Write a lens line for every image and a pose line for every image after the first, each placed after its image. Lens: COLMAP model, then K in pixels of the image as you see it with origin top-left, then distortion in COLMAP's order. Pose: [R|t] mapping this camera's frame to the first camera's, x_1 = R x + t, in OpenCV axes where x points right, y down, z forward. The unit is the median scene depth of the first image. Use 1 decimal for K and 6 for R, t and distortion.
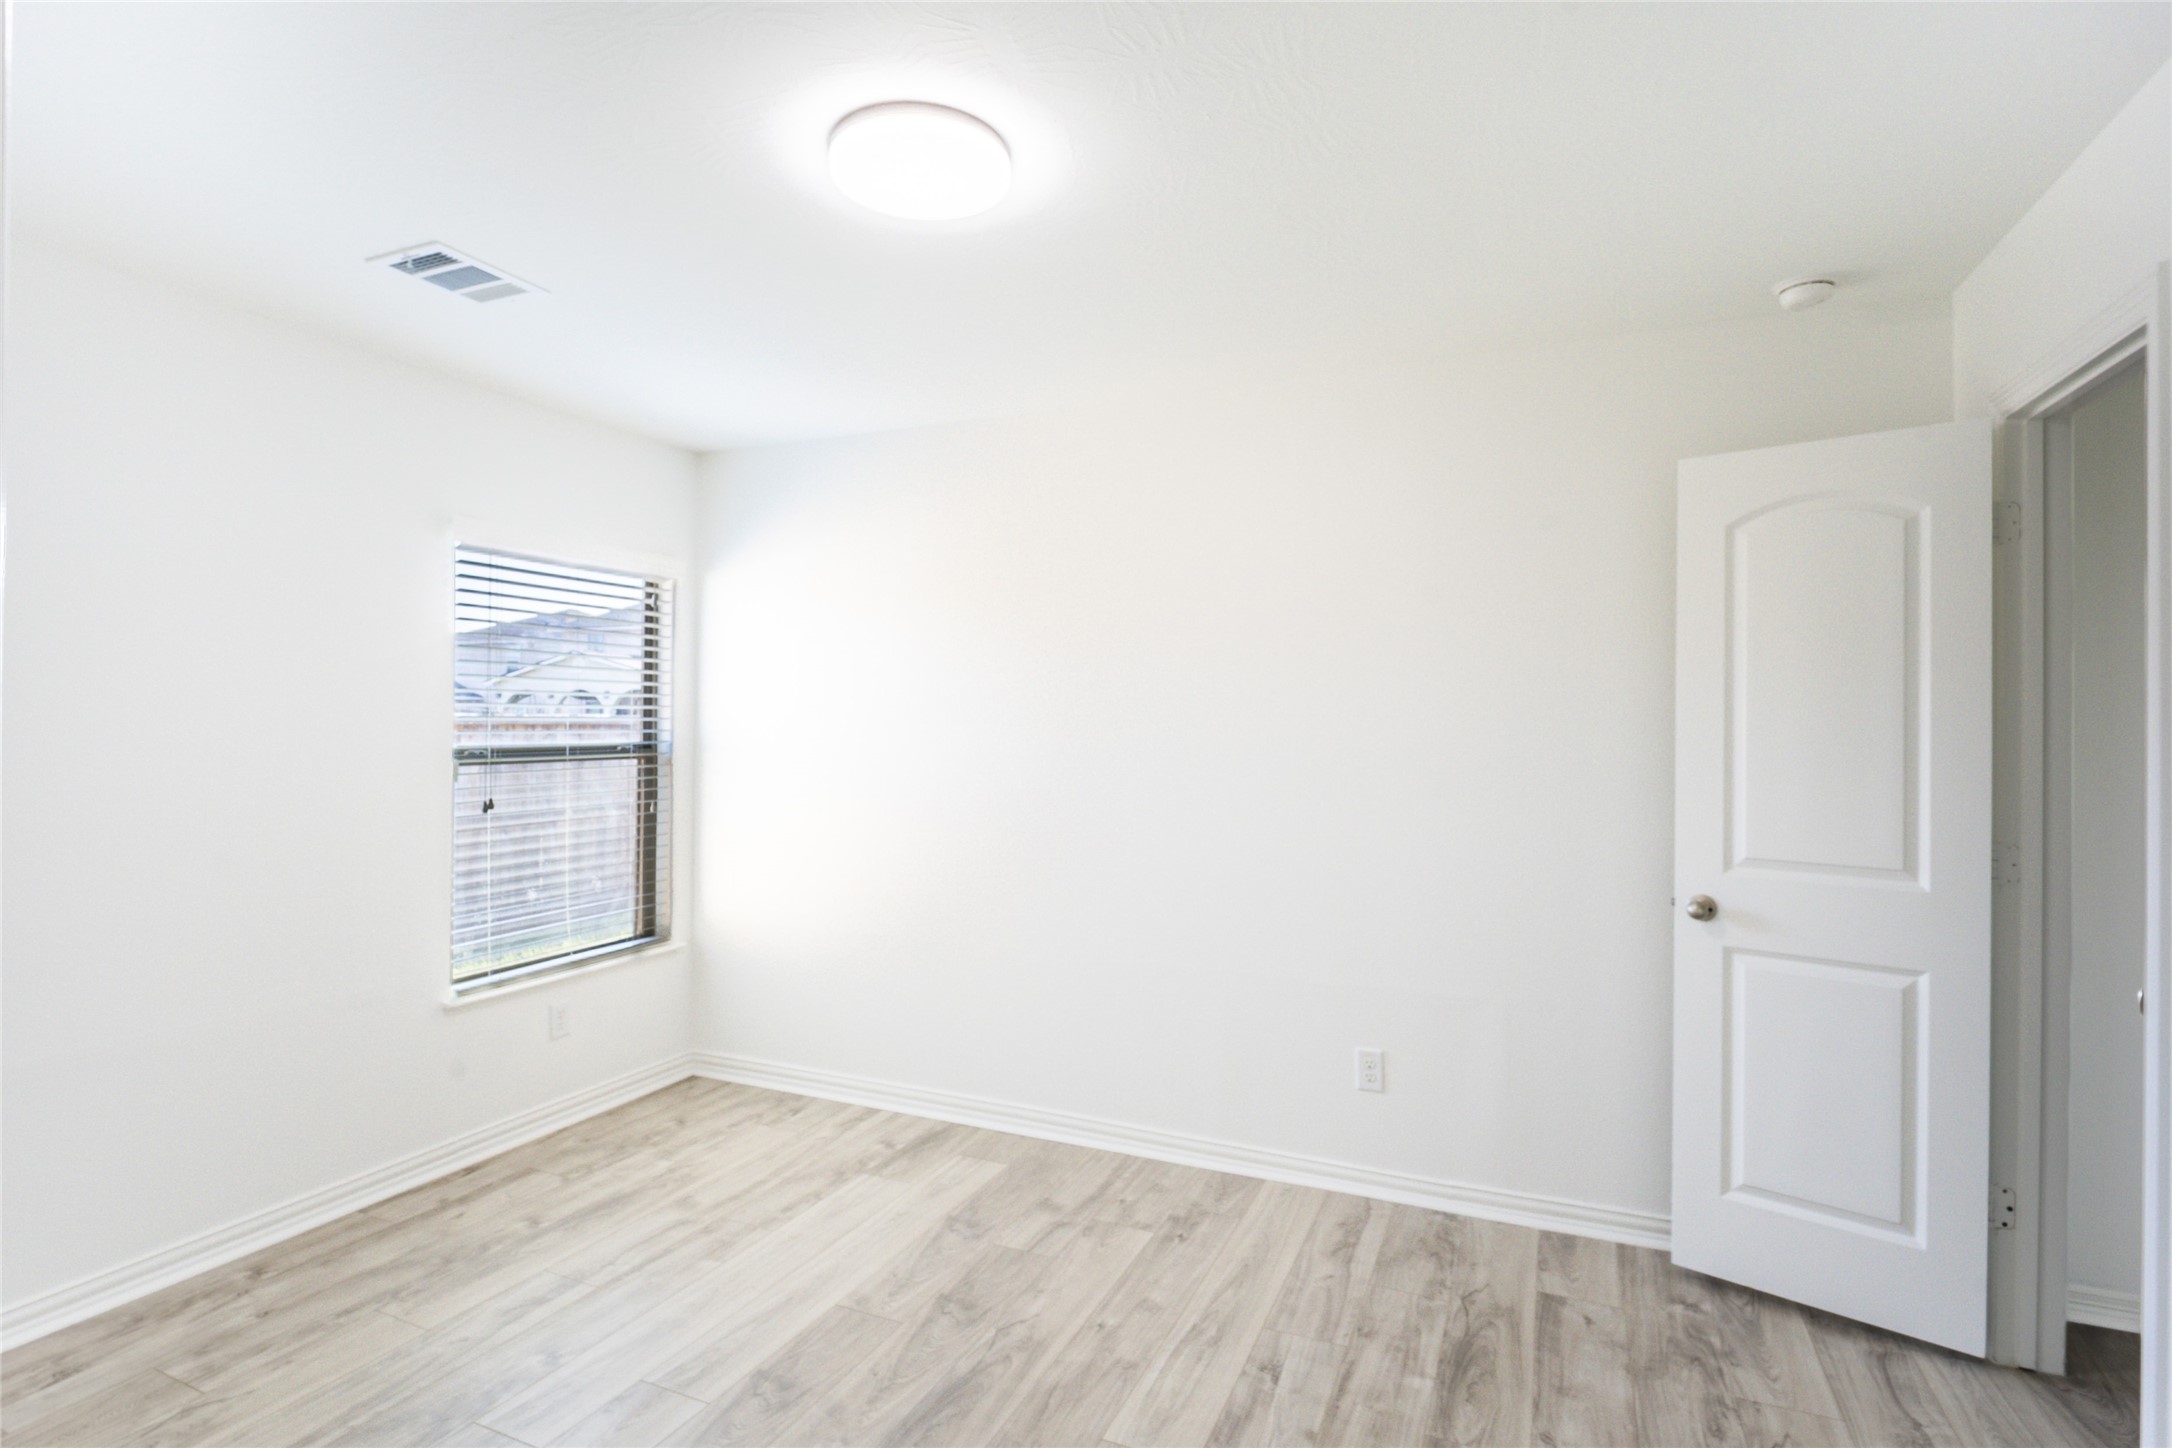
lens RADIAL K [[1055.1, 0, 1077.9], [0, 1055.1, 710.6], [0, 0, 1]] dist [-0.000870, -0.004924]
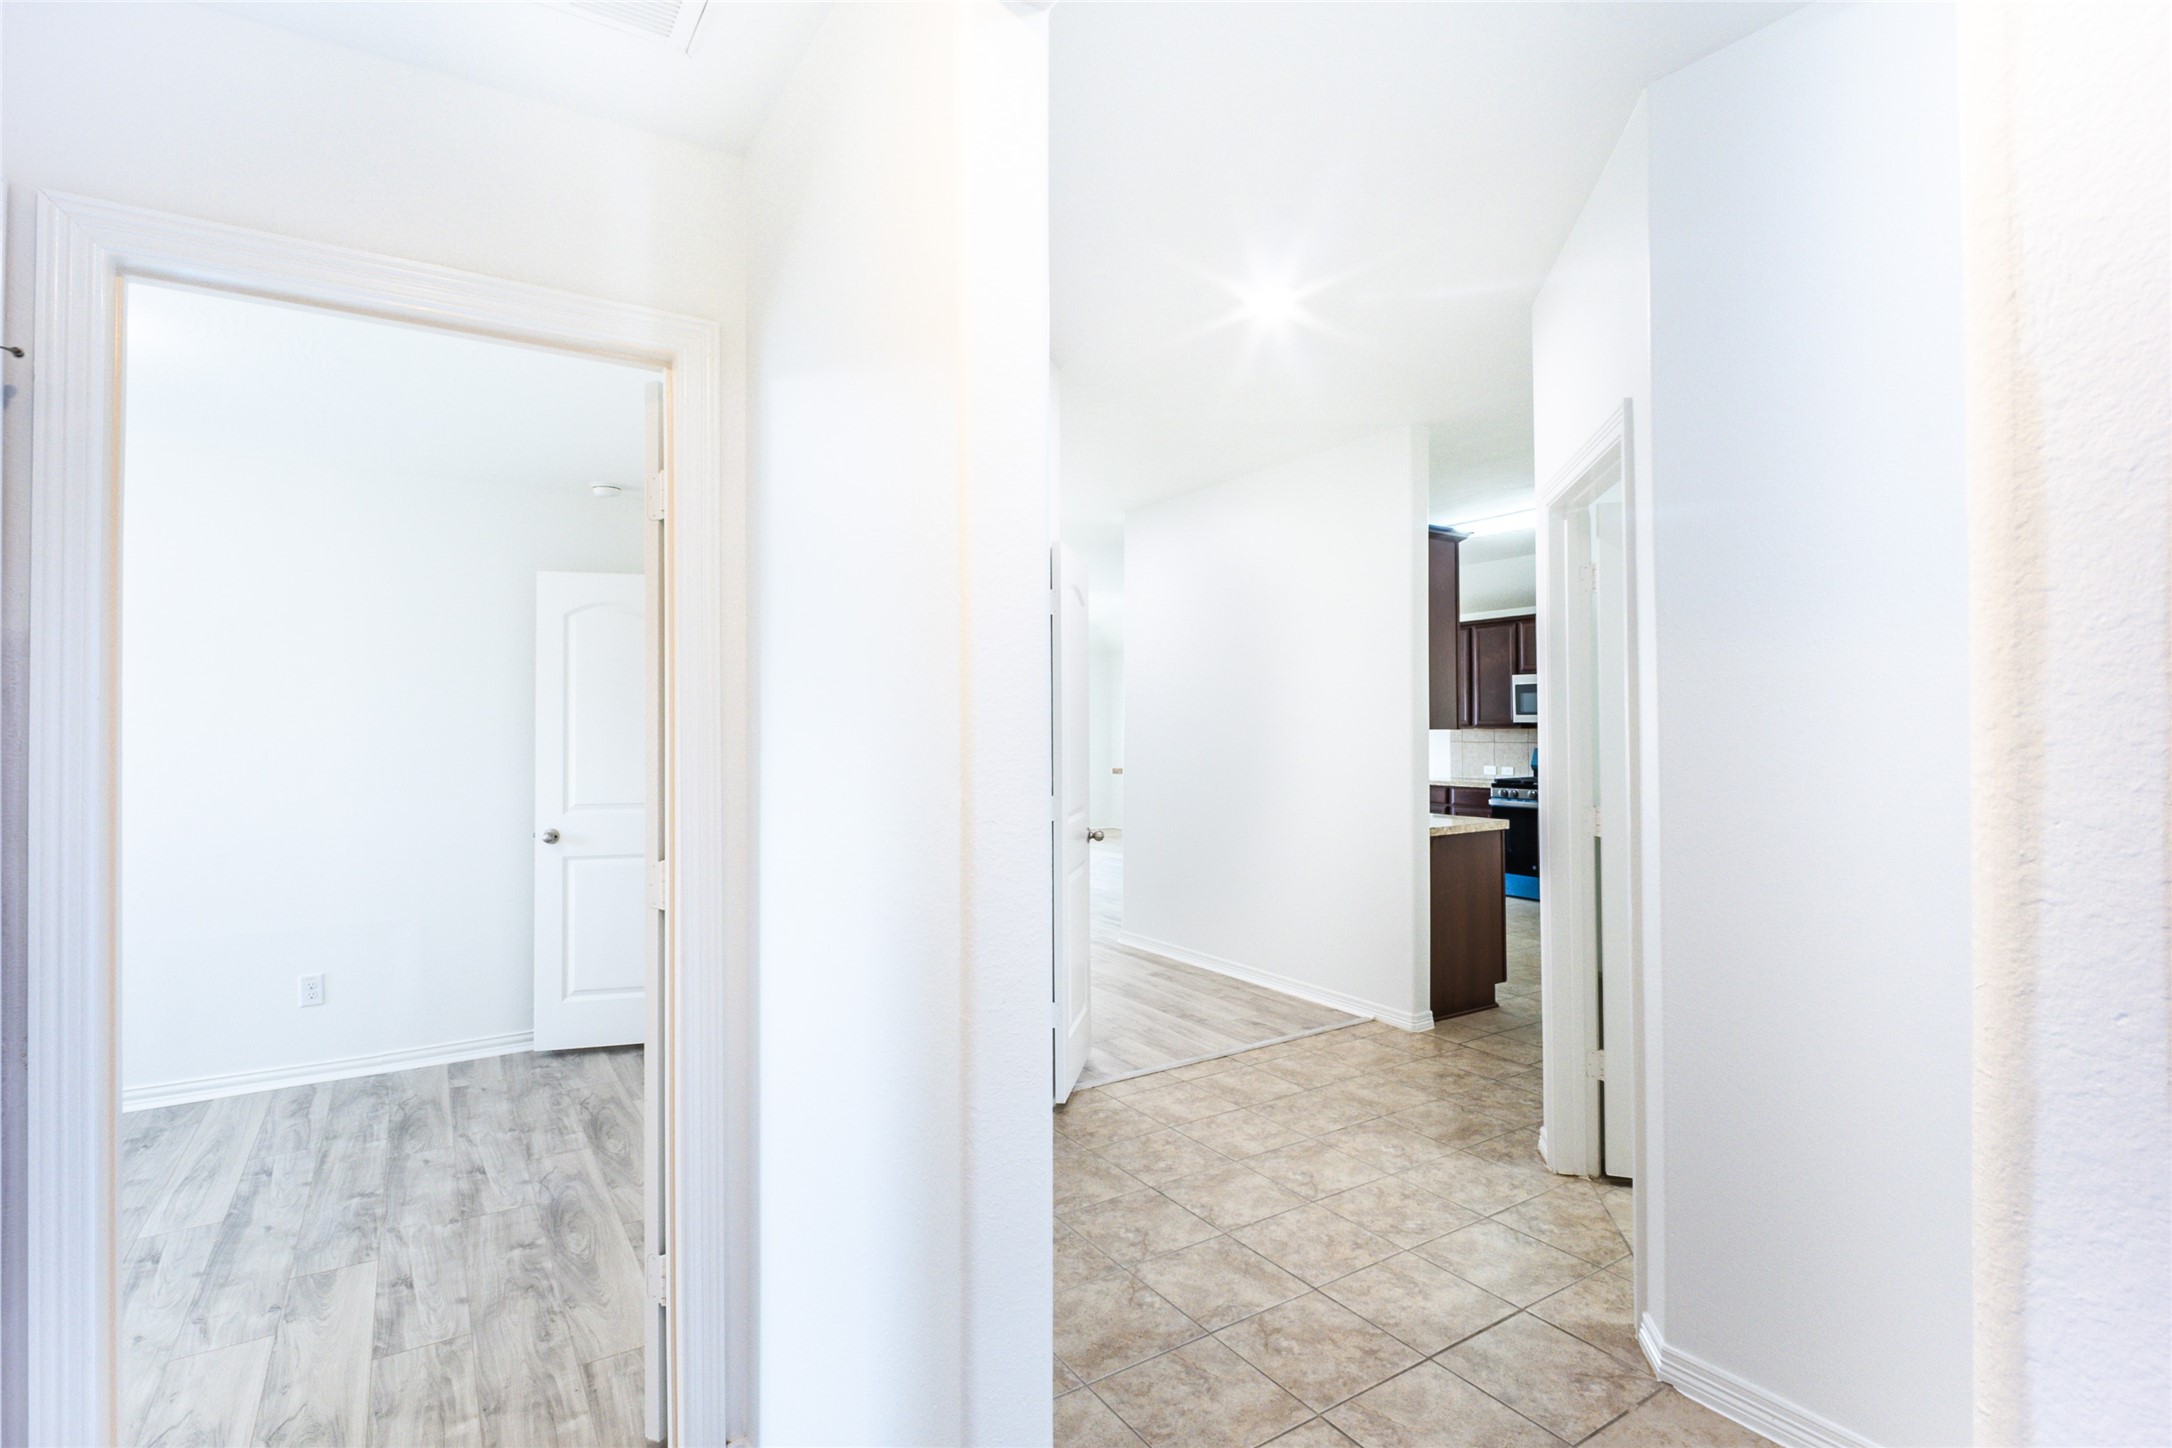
lens RADIAL K [[1055.1, 0, 1085.9], [0, 1055.1, 710.4], [0, 0, 1]] dist [-0.000870, -0.004924]
pose [[0.549433, 0.001625, 0.835536, -0.369561], [0.000765, 0.999997, -0.002448, -0.010684], [-0.835537, 0.001984, 0.549430, -0.682356]]
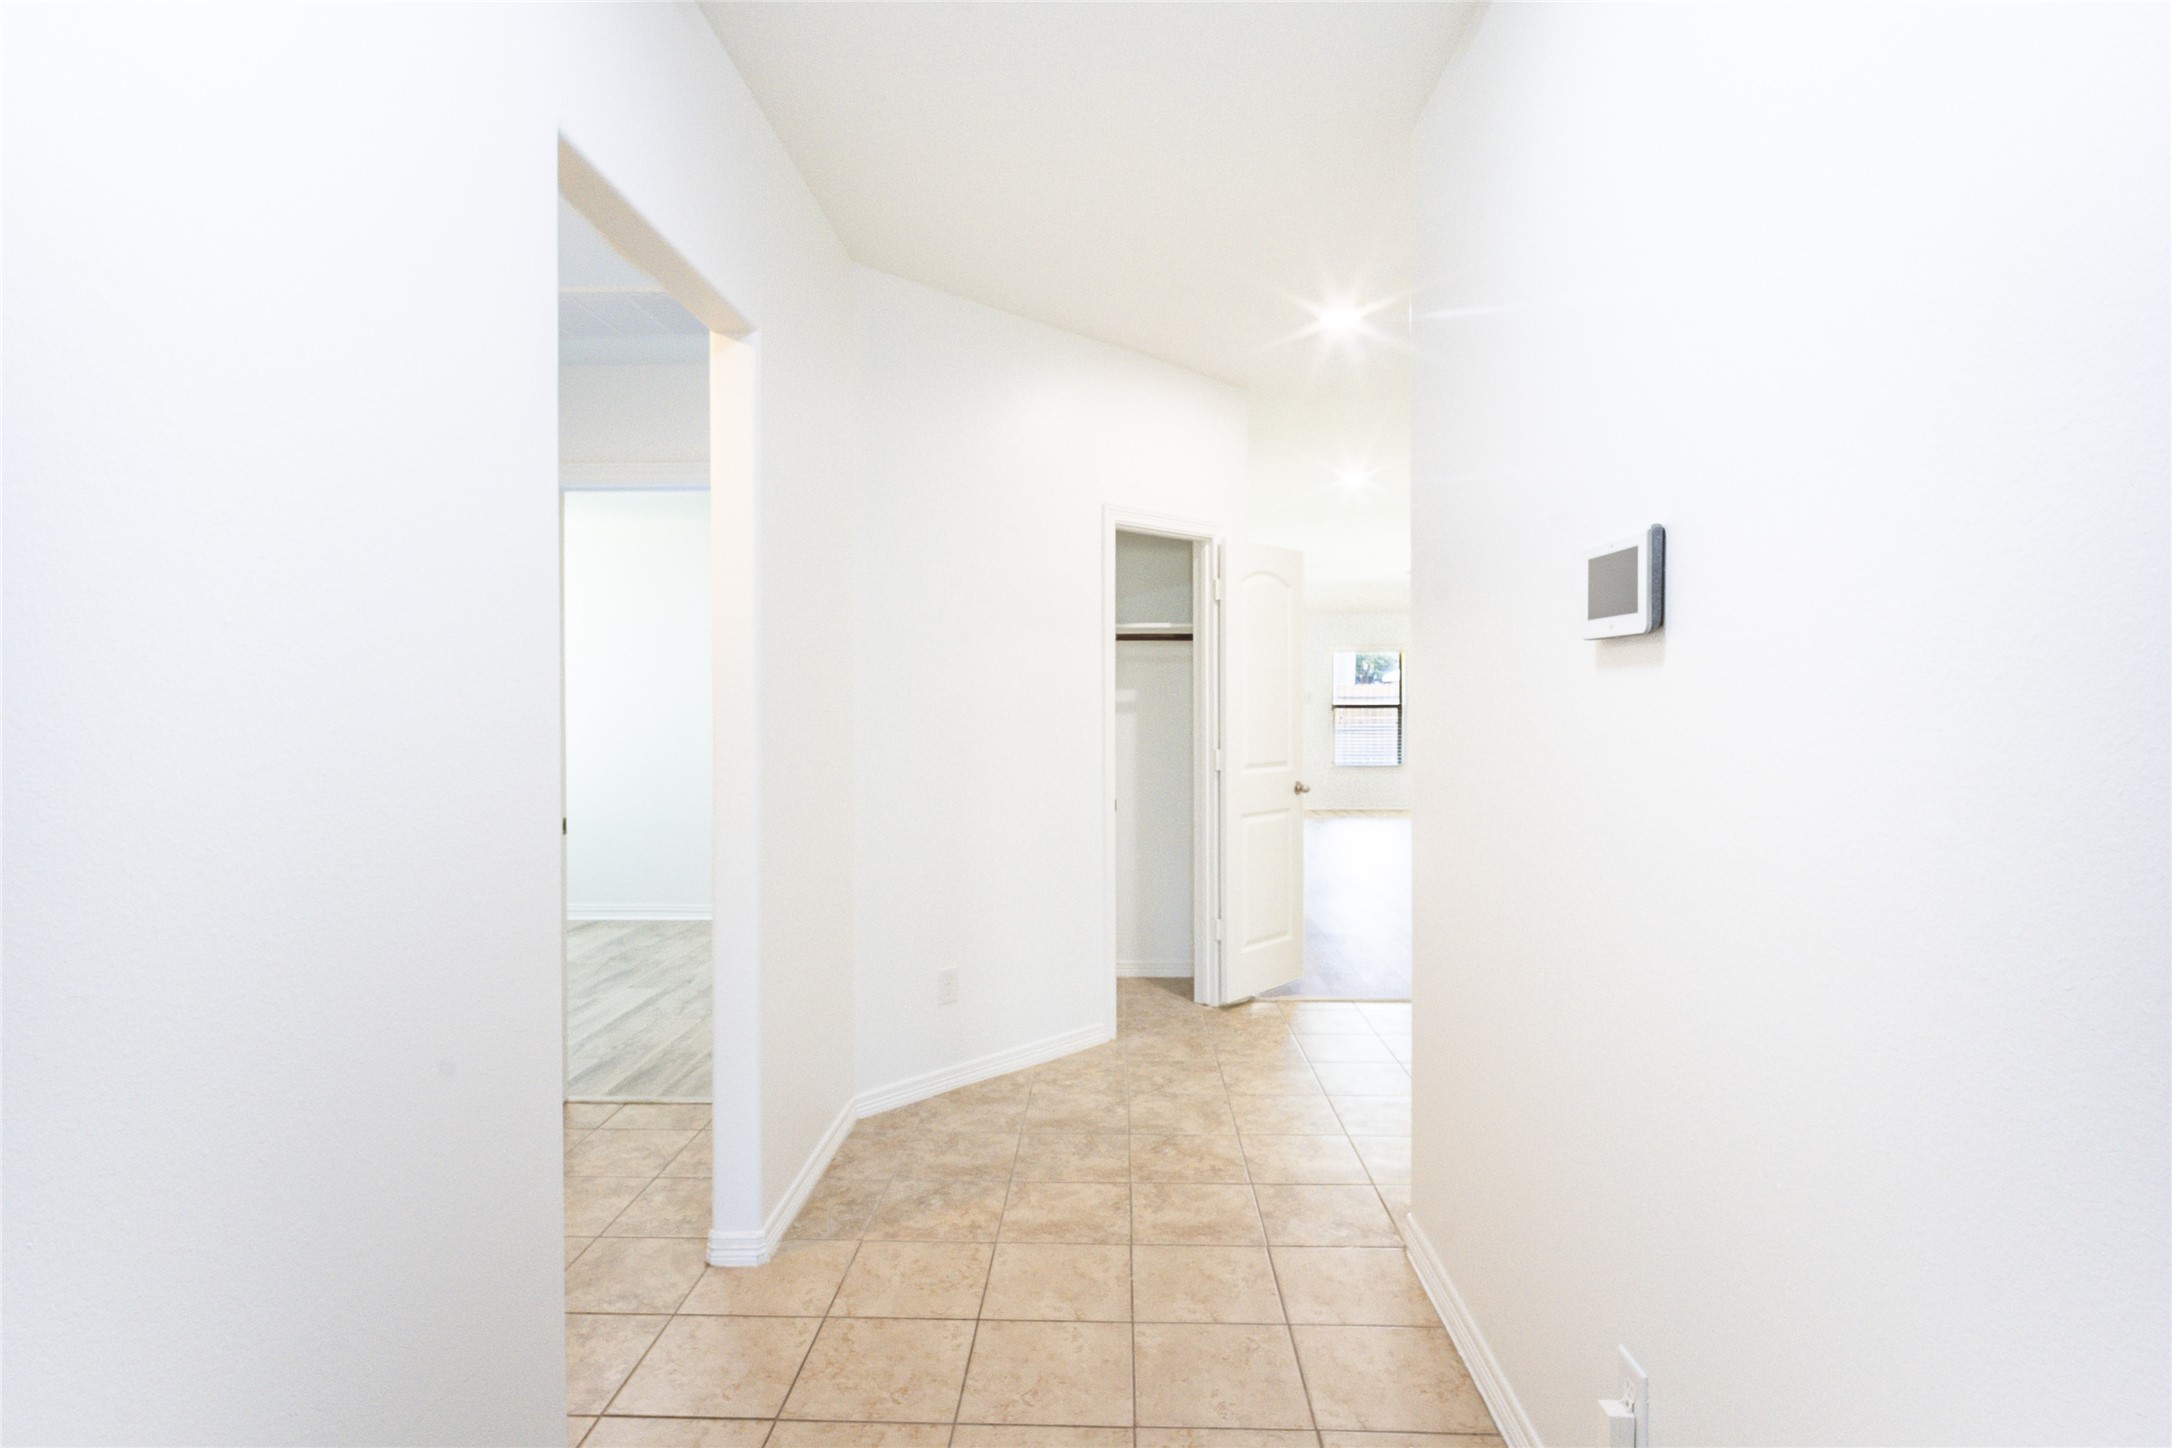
lens RADIAL K [[1055.1, 0, 1050.2], [0, 1055.1, 695.6], [0, 0, 1]] dist [-0.000870, -0.004924]
pose [[0.926952, -0.009852, 0.375052, -0.093298], [0.005213, 0.999897, 0.013382, -0.013290], [-0.375145, -0.010449, 0.926907, -1.414075]]
